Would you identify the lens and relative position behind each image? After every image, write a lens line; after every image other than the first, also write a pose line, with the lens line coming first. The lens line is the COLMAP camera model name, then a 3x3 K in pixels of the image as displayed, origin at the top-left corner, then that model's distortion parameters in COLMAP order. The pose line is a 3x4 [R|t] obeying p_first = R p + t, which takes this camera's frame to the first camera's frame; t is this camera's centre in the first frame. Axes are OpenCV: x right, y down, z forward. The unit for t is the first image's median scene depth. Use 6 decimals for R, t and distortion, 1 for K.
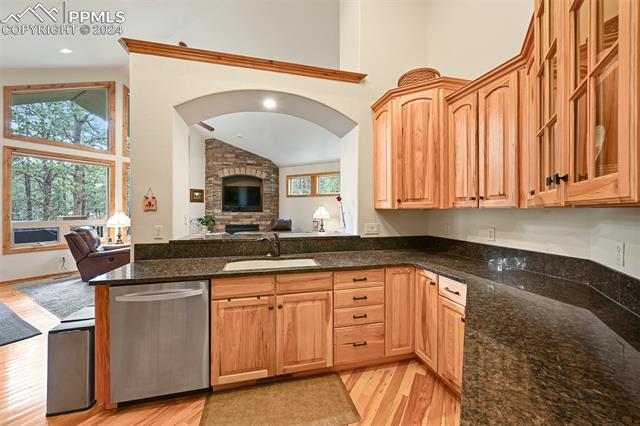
lens RADIAL K [[251.9, 0, 319.6], [0, 251.9, 209.5], [0, 0, 1]] dist [-0.000789, -0.000234]
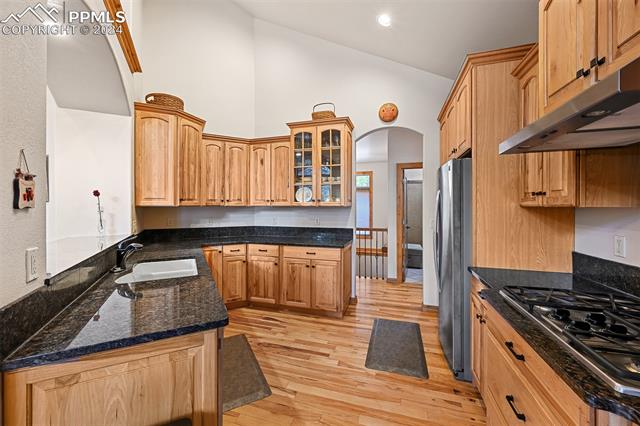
lens RADIAL K [[251.9, 0, 319.6], [0, 251.9, 209.5], [0, 0, 1]] dist [-0.000789, -0.000234]
pose [[-0.234989, -0.011131, 0.971934, -1.114713], [-0.000021, 0.999934, 0.011447, -0.001507], [-0.971998, 0.002670, -0.234973, 0.645398]]
